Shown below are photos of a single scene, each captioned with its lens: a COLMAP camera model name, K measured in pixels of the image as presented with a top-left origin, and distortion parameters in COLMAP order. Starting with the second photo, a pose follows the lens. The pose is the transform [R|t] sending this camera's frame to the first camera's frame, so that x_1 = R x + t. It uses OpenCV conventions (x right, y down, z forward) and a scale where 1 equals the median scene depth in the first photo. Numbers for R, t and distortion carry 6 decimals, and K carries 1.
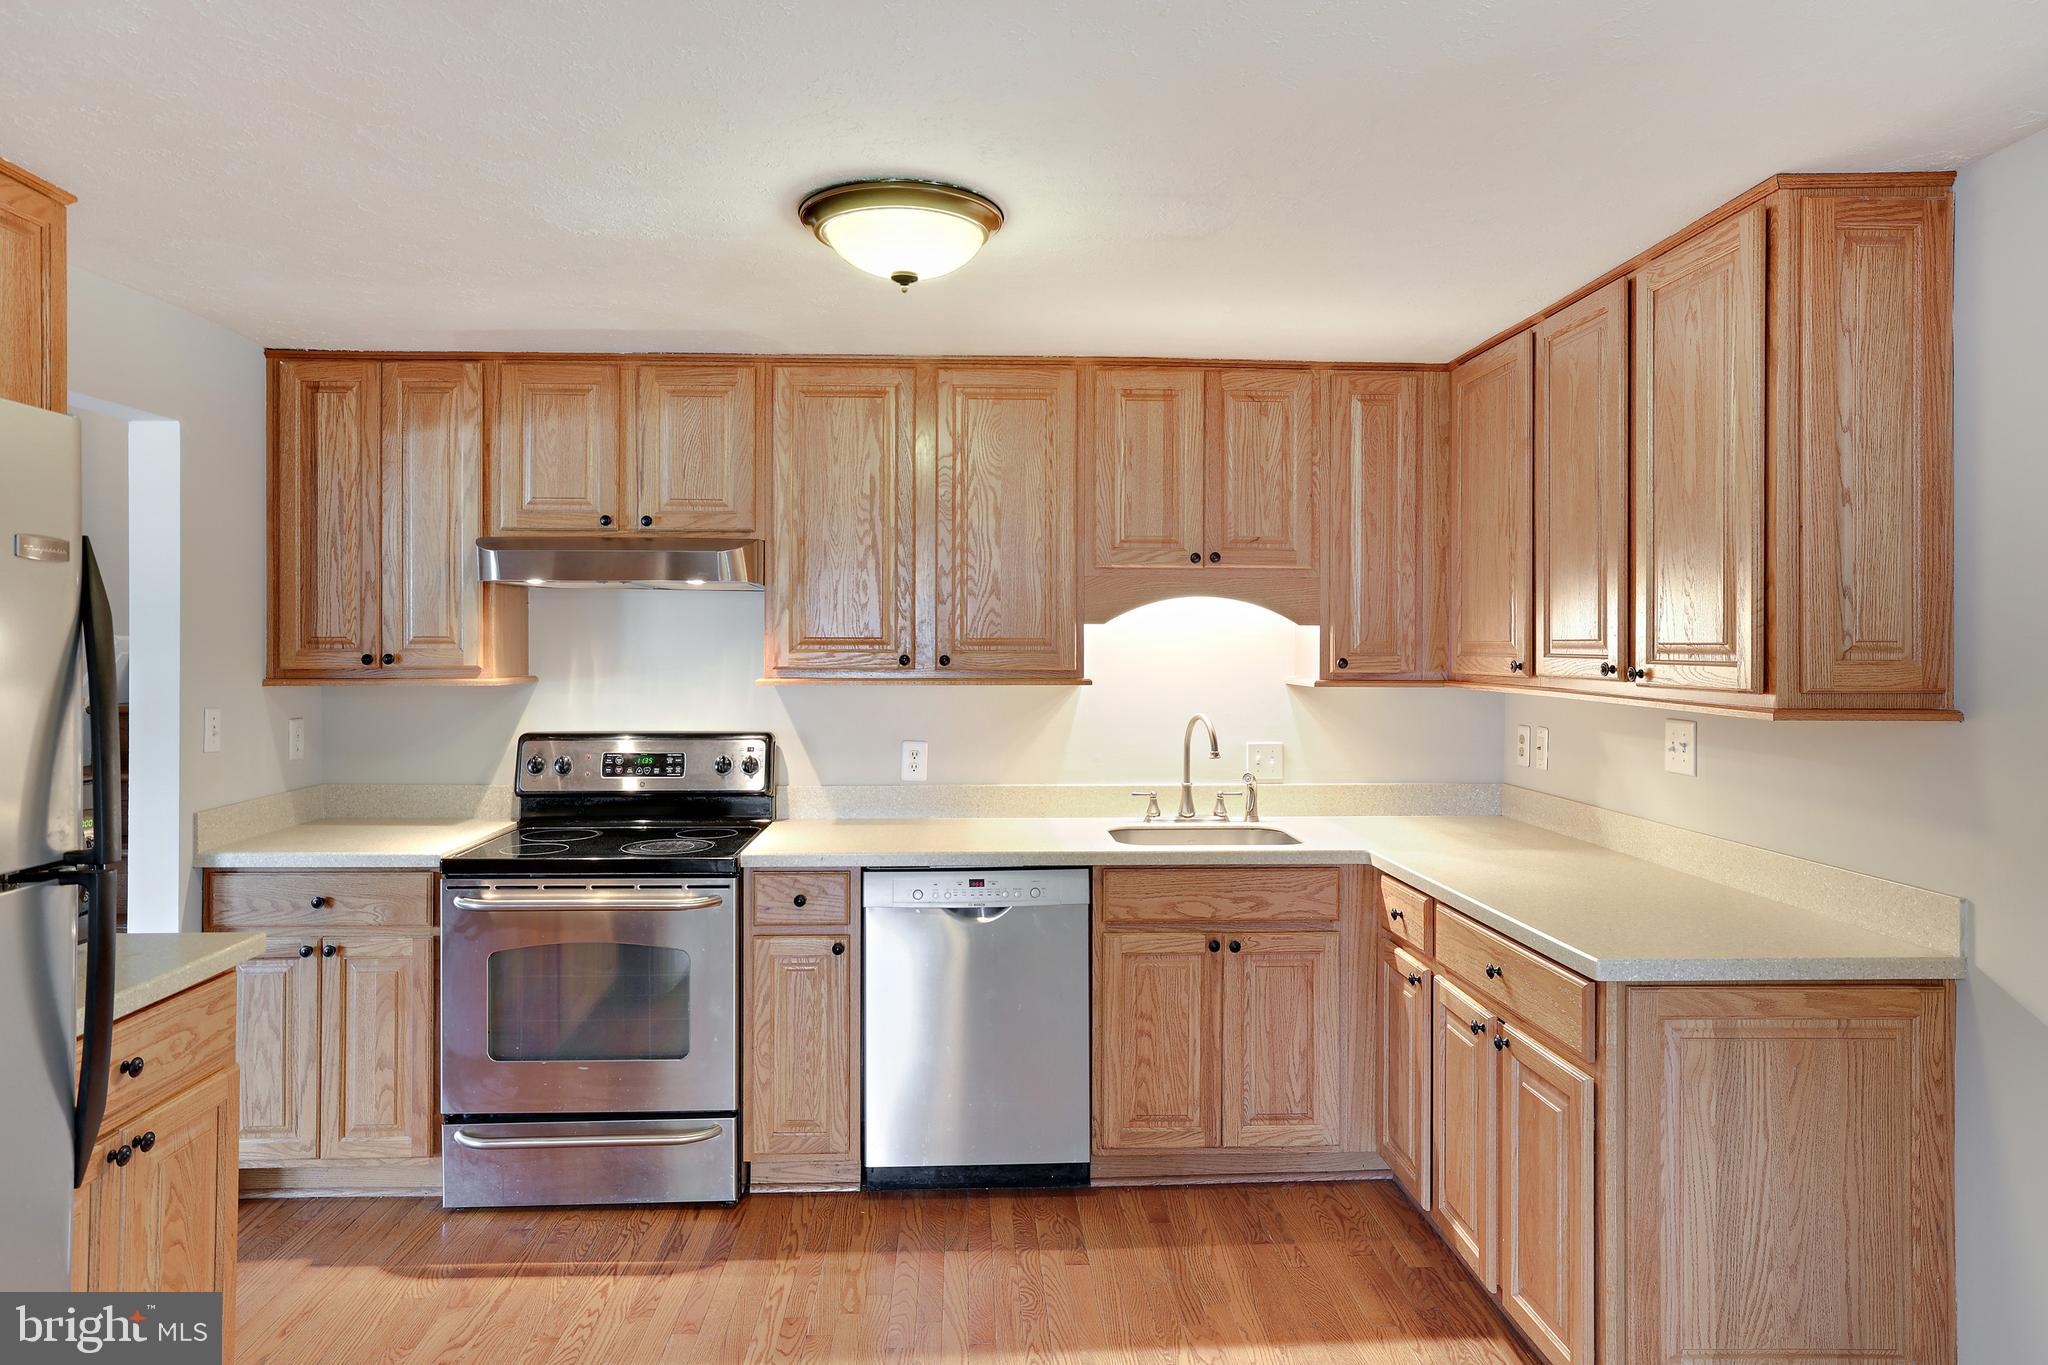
lens RADIAL K [[1291.9, 0, 976.9], [0, 1291.9, 639.5], [0, 0, 1]] dist [0.000196, 0.002900]
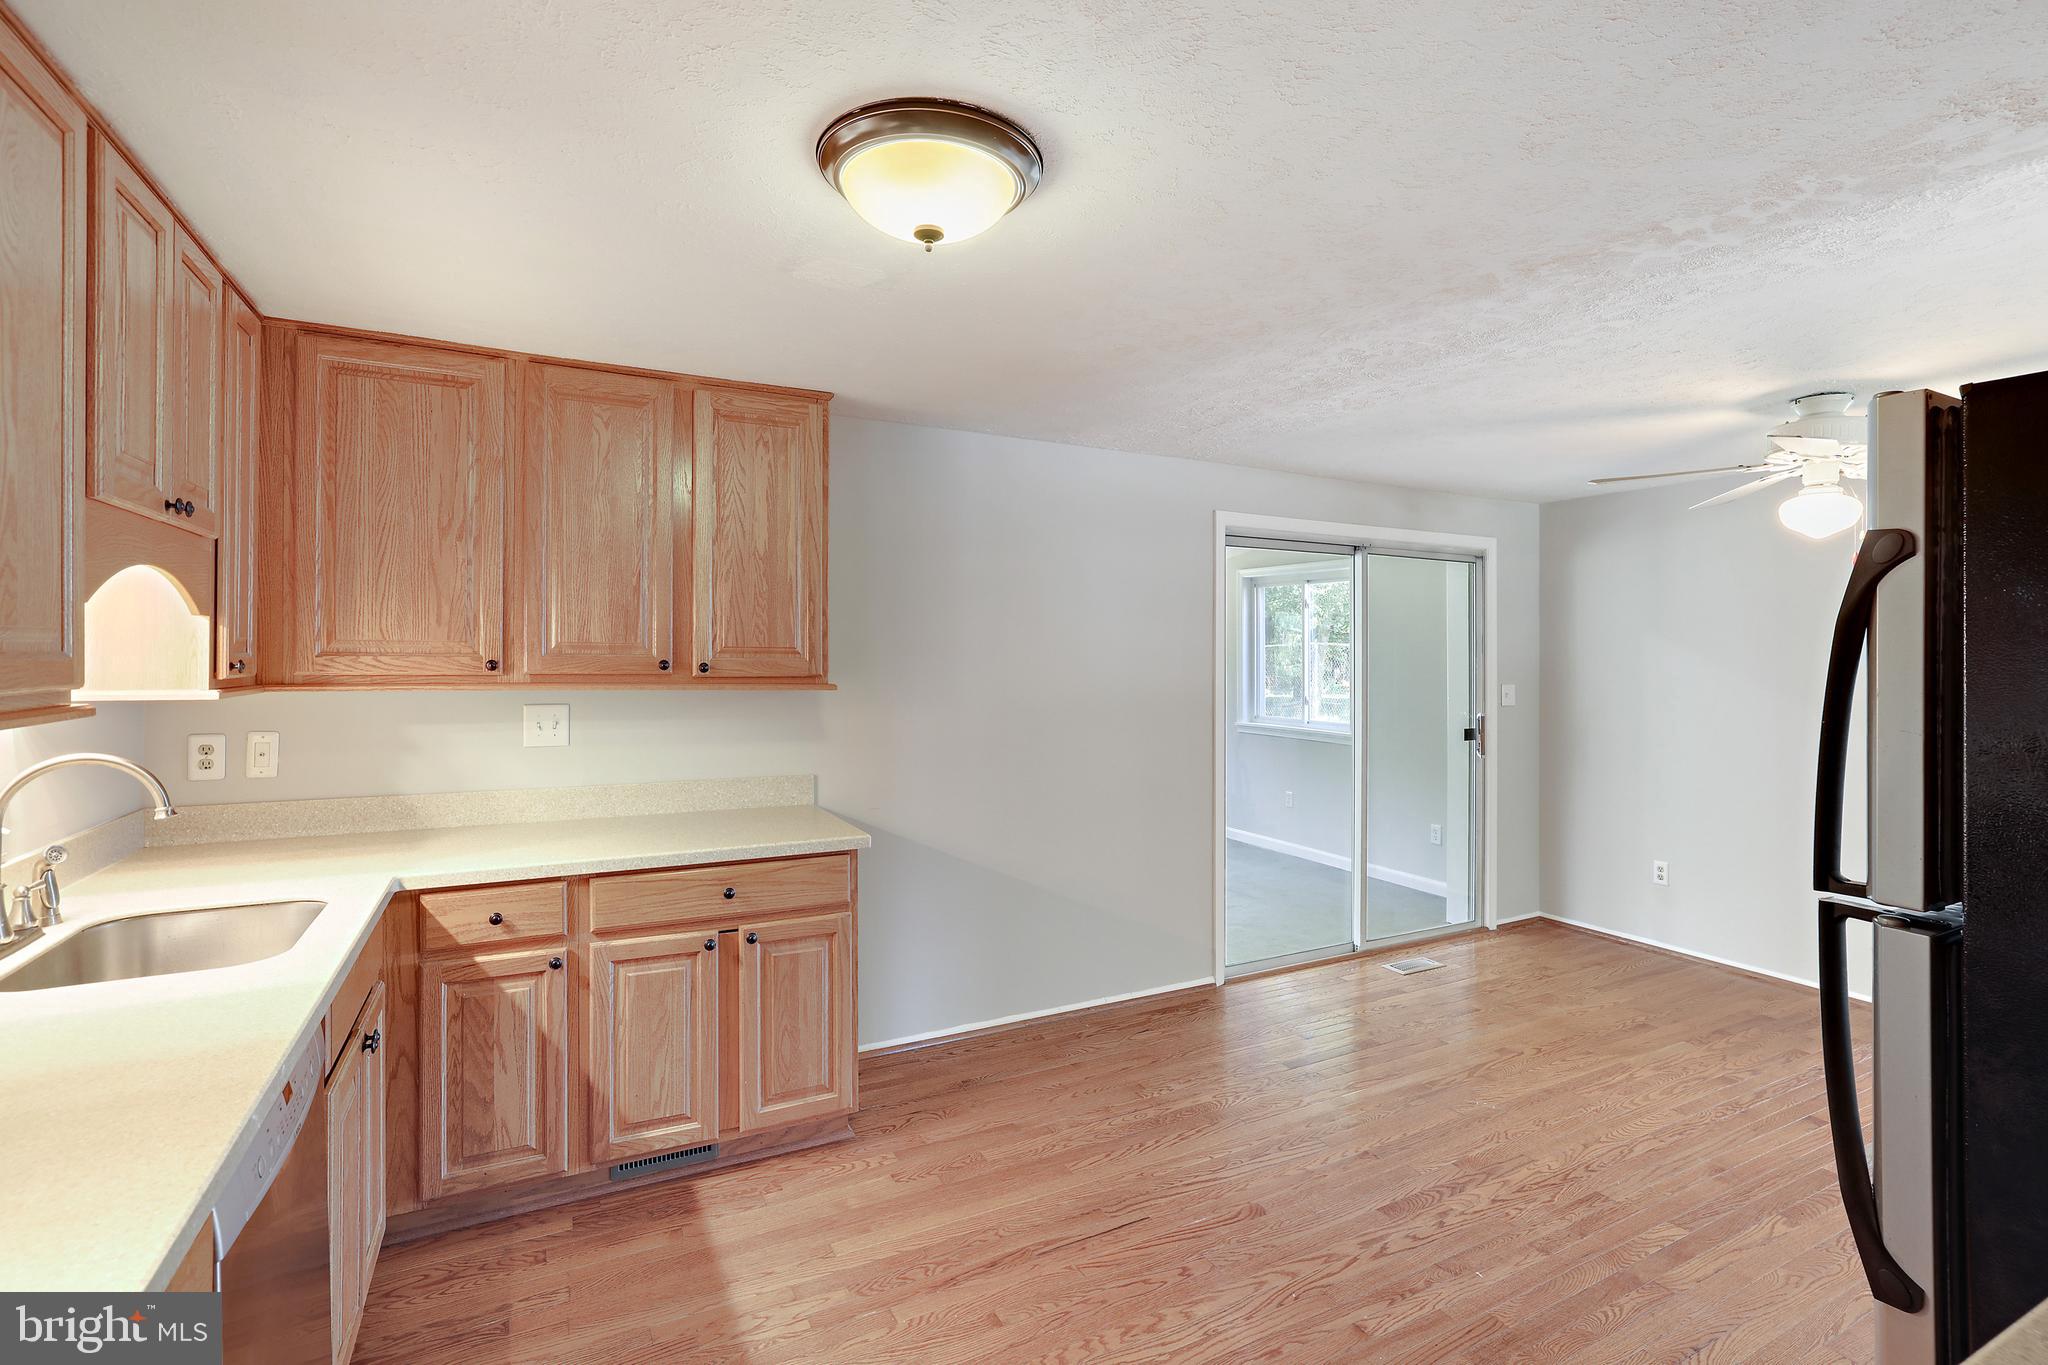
lens RADIAL K [[936.1, 0, 1040.4], [0, 936.1, 653.6], [0, 0, 1]] dist [-0.026506, 0.008858]
pose [[-0.464706, -0.005017, 0.885451, -0.468592], [-0.010230, 0.999948, 0.000297, 0.005353], [-0.885406, -0.008920, -0.464733, 0.916477]]
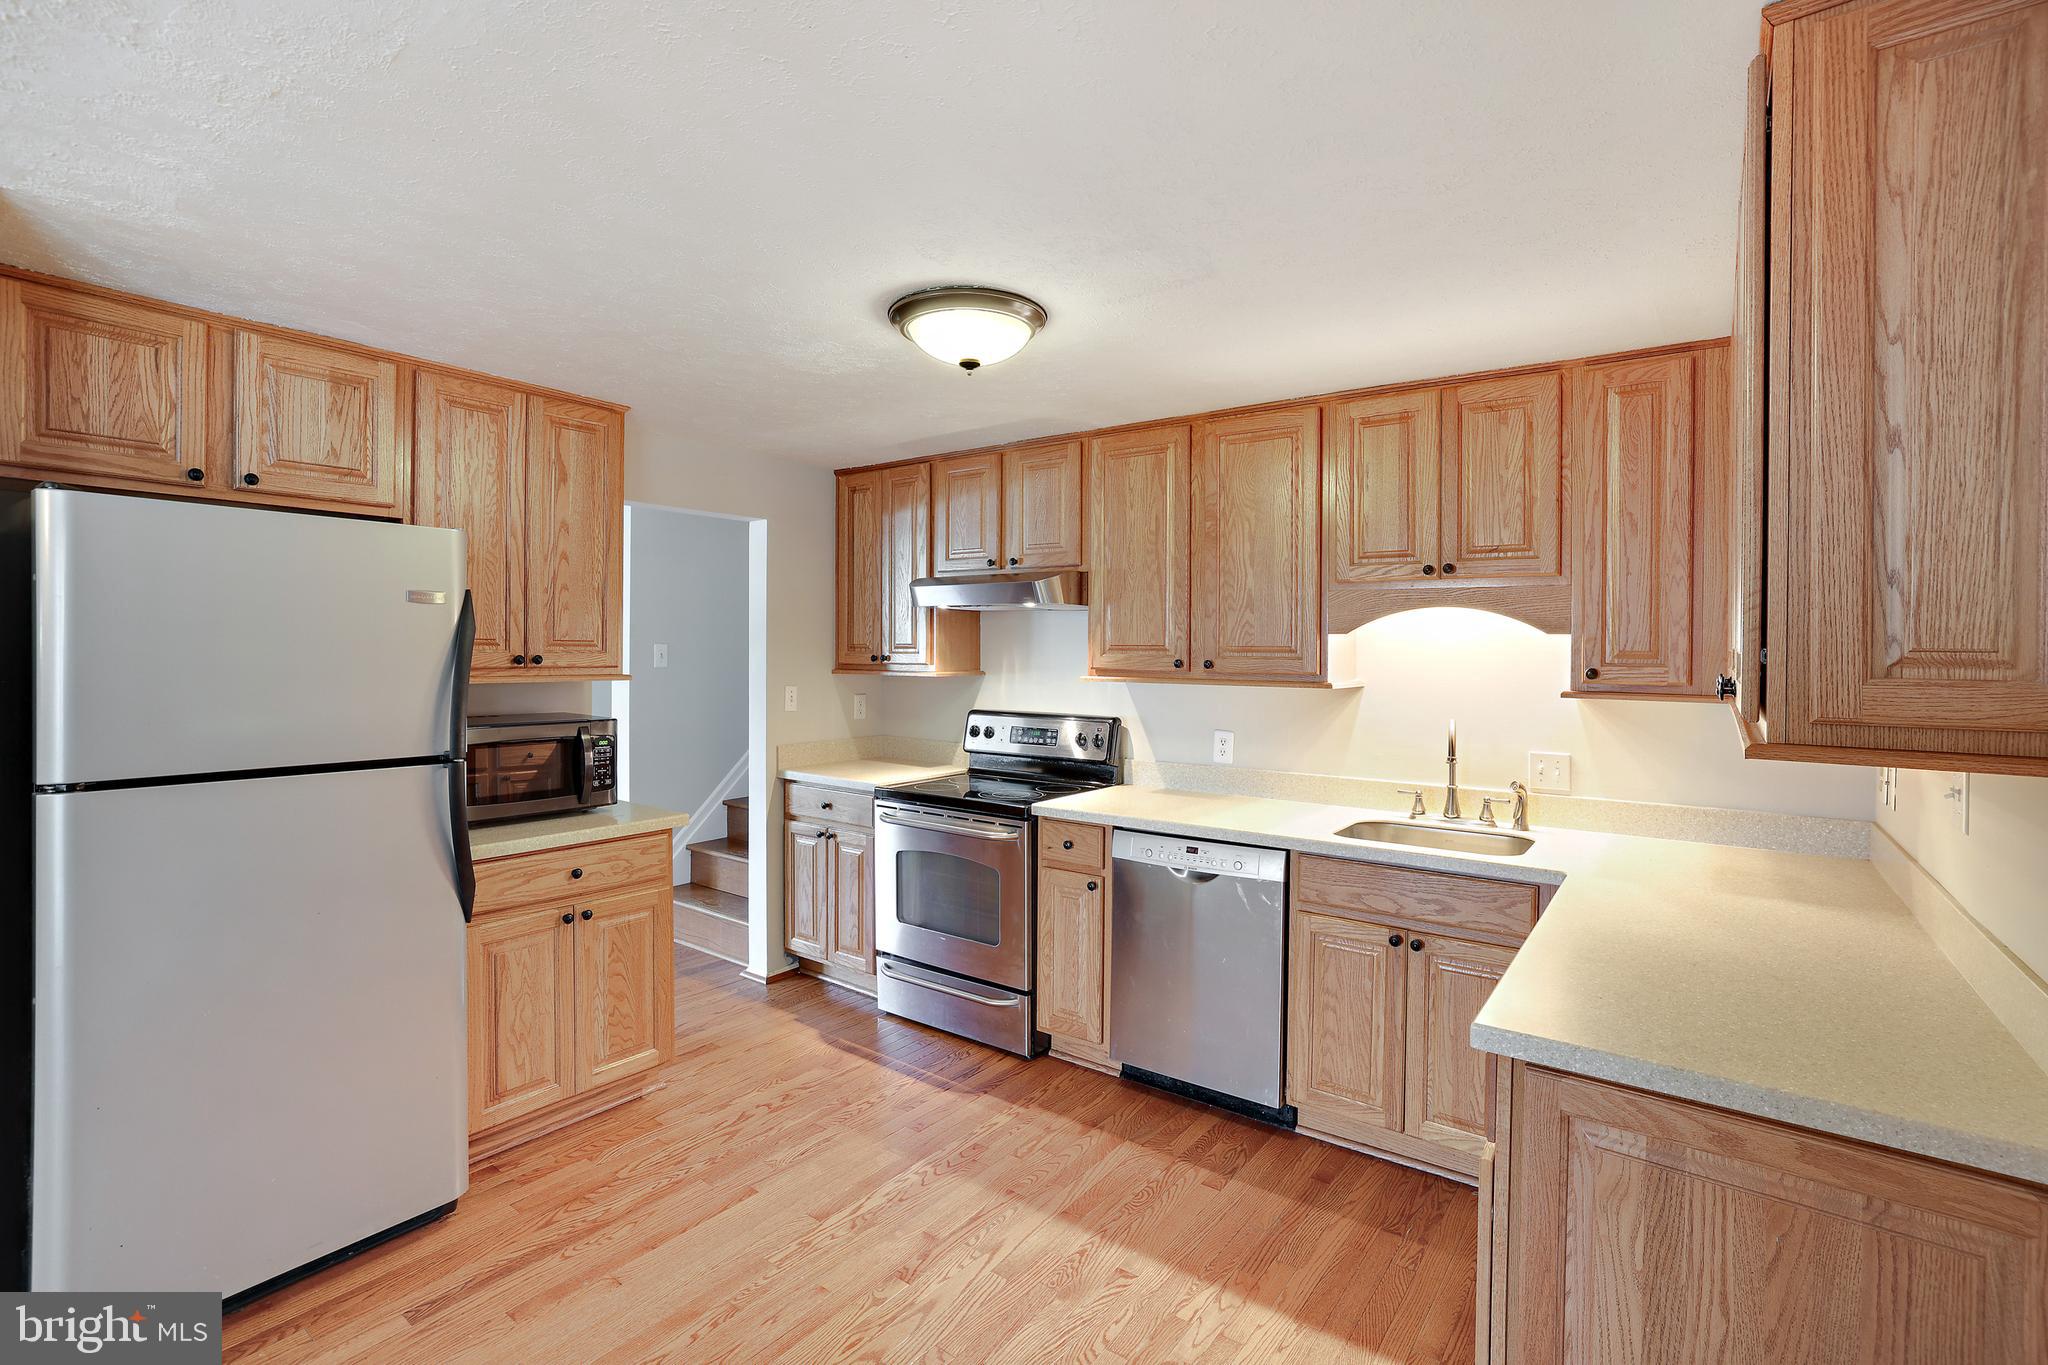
lens RADIAL K [[936.1, 0, 1008.7], [0, 936.1, 658.4], [0, 0, 1]] dist [-0.026506, 0.008858]
pose [[0.777980, 0.011715, -0.628179, 0.416277], [-0.005698, 0.999917, 0.011590, 0.001723], [0.628263, -0.005437, 0.777982, 0.222690]]
